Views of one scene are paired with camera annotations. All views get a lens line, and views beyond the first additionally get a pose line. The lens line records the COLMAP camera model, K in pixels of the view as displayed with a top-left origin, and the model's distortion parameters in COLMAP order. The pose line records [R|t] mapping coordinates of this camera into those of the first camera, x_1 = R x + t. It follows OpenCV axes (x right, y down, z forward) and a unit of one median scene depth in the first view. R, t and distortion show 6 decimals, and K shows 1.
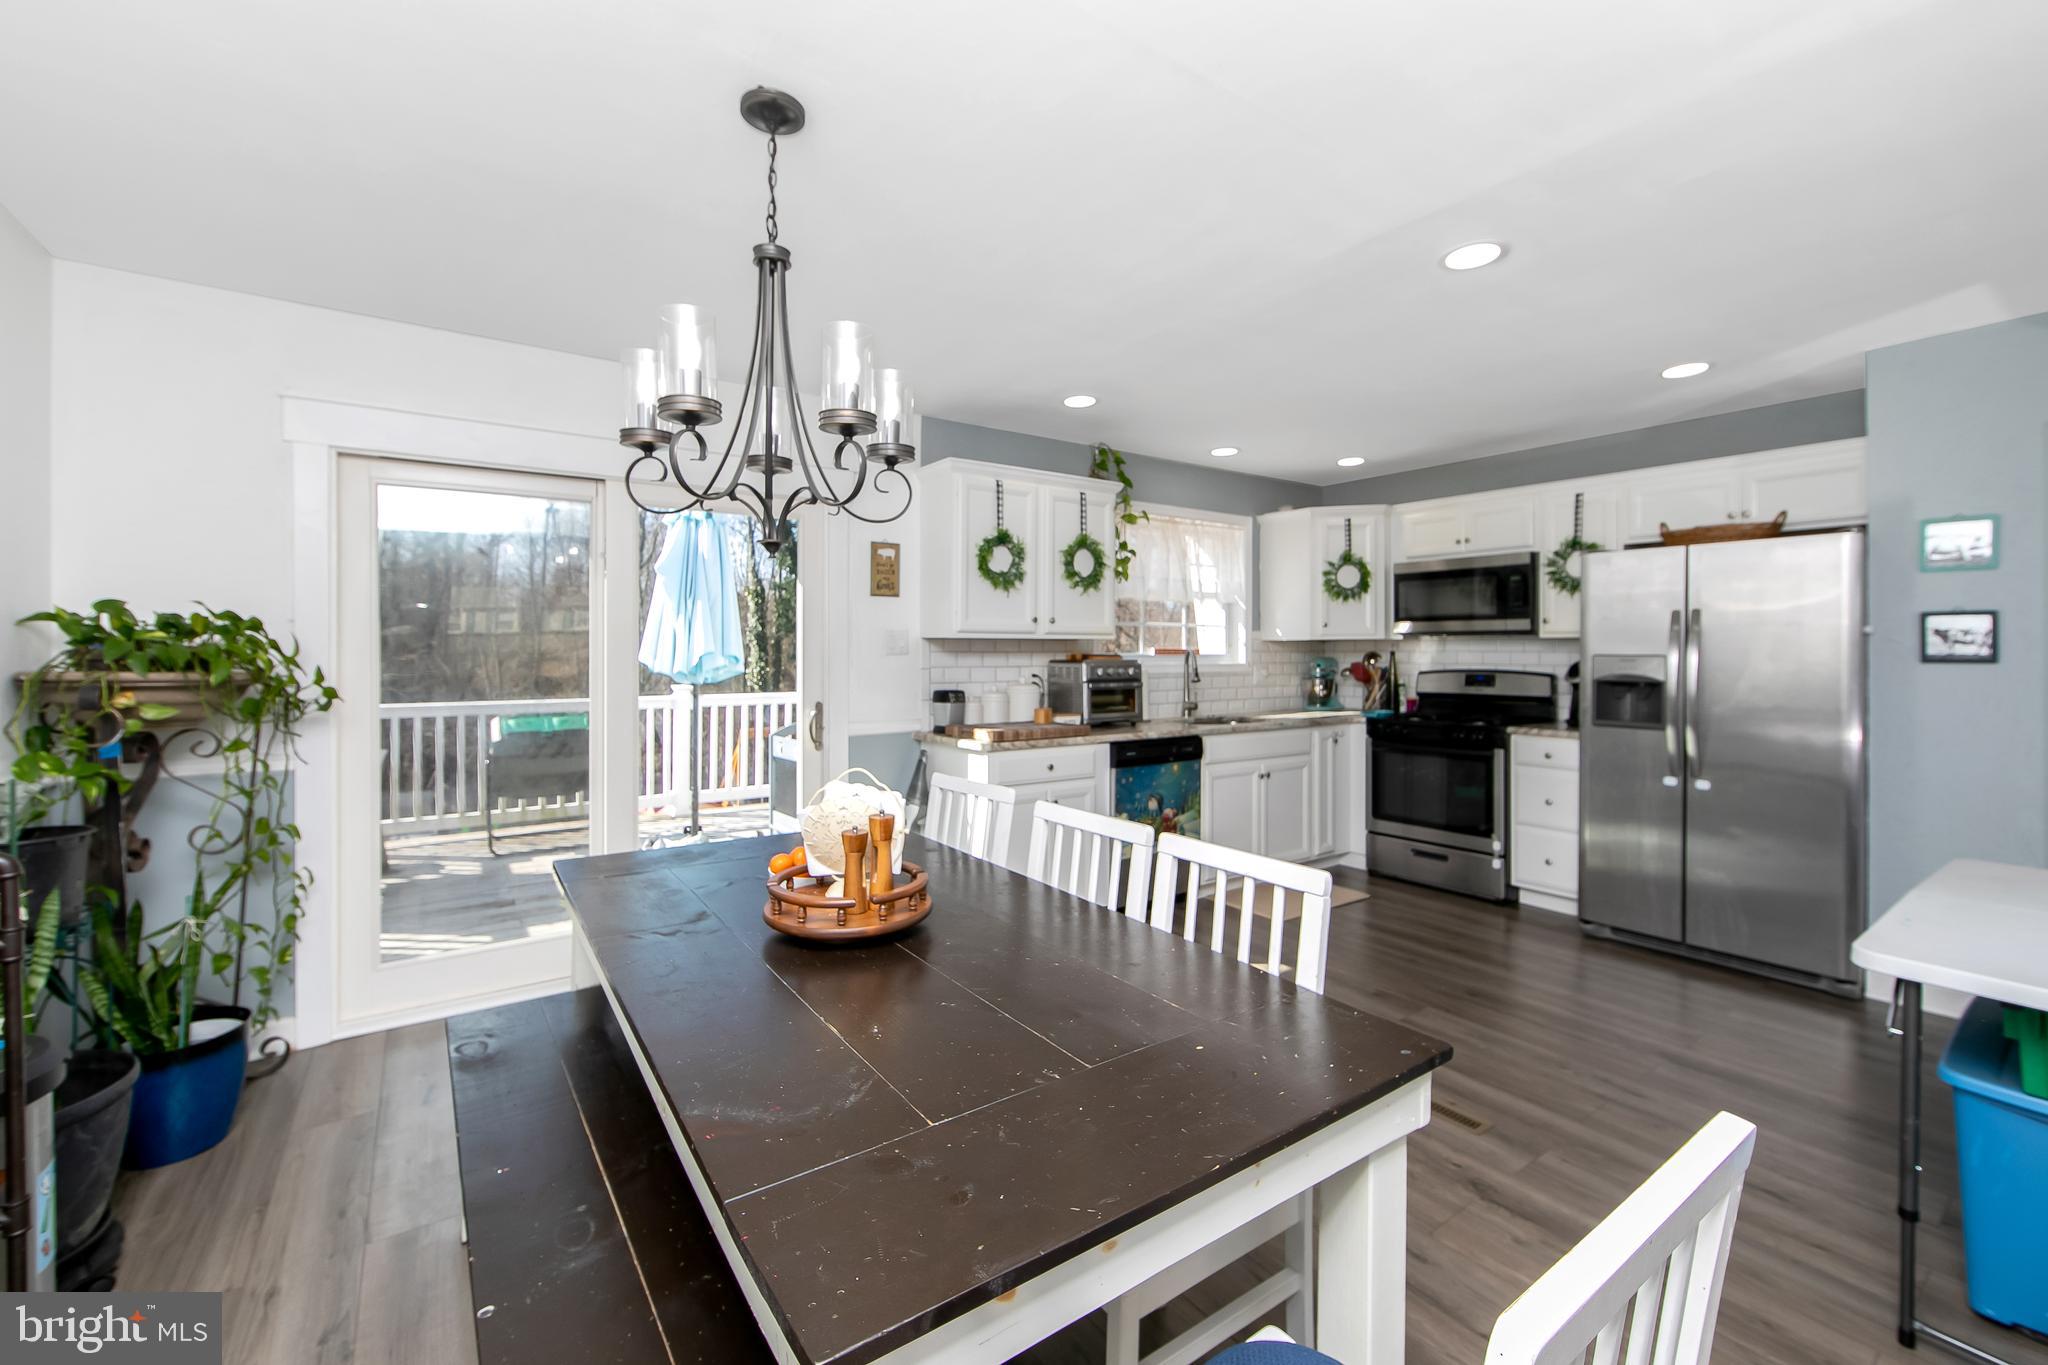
lens RADIAL K [[821.5, 0, 1030.2], [0, 821.5, 656.2], [0, 0, 1]] dist [-0.001481, -0.000079]
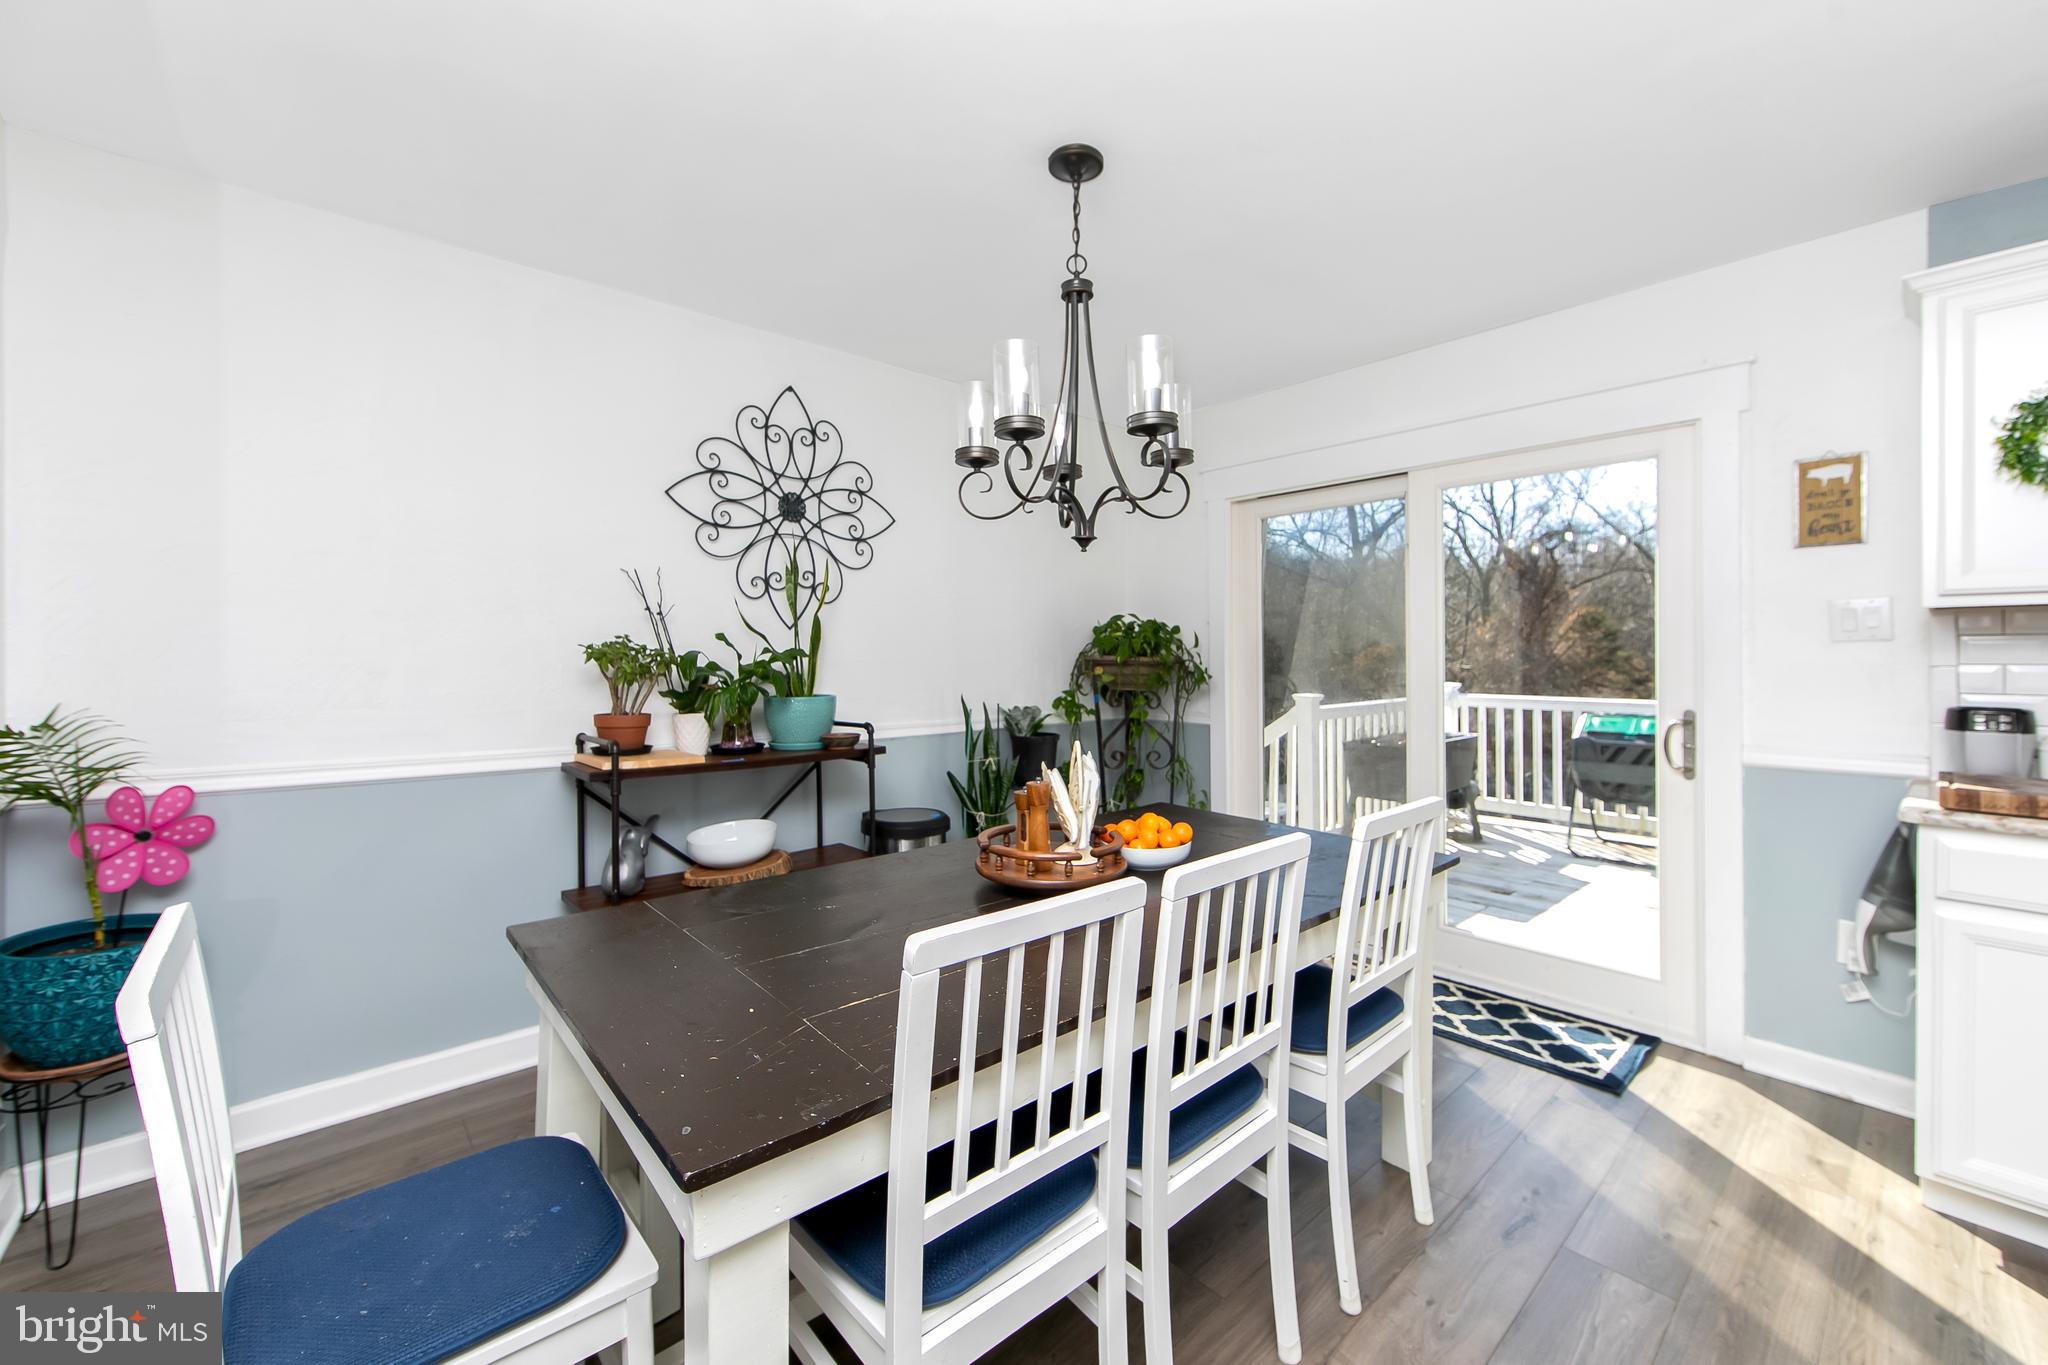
lens RADIAL K [[811.3, 0, 1028.5], [0, 811.3, 660.9], [0, 0, 1]] dist [-0.000441, -0.000273]
pose [[0.123625, 0.007082, -0.992304, 0.315926], [-0.004559, 0.999968, 0.006569, 0.010230], [0.992319, 0.003712, 0.123653, 0.313159]]
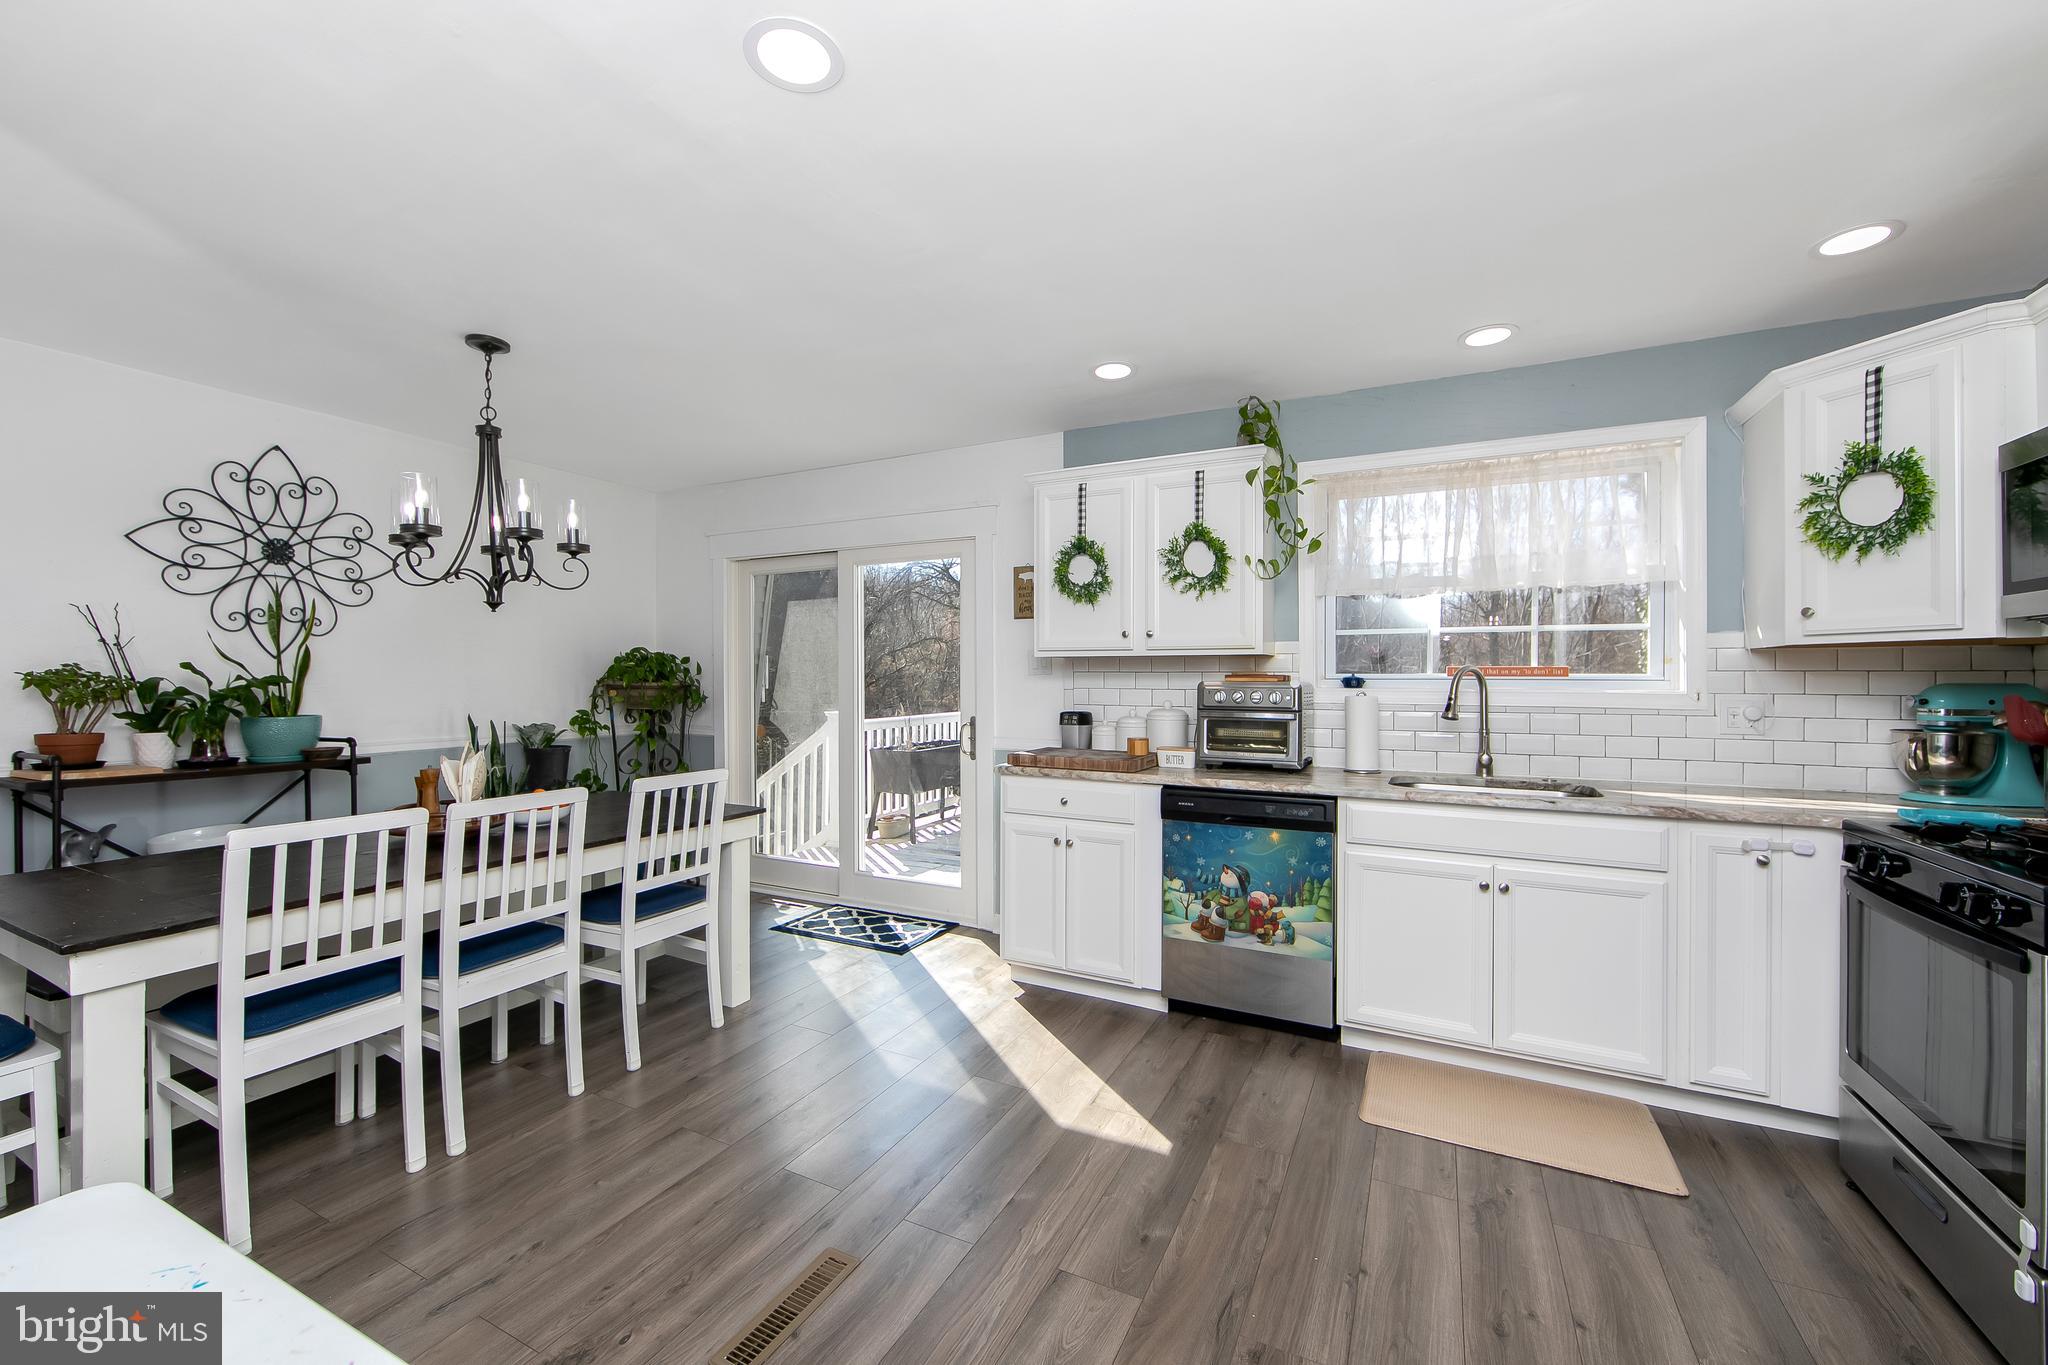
lens RADIAL K [[805.3, 0, 1022.1], [0, 805.3, 678.6], [0, 0, 1]] dist [-0.001131, -0.000336]
pose [[0.478258, 0.002990, -0.878214, 0.652302], [-0.007311, 0.999973, -0.000576, 0.003399], [0.878189, 0.006696, 0.478267, 0.466845]]
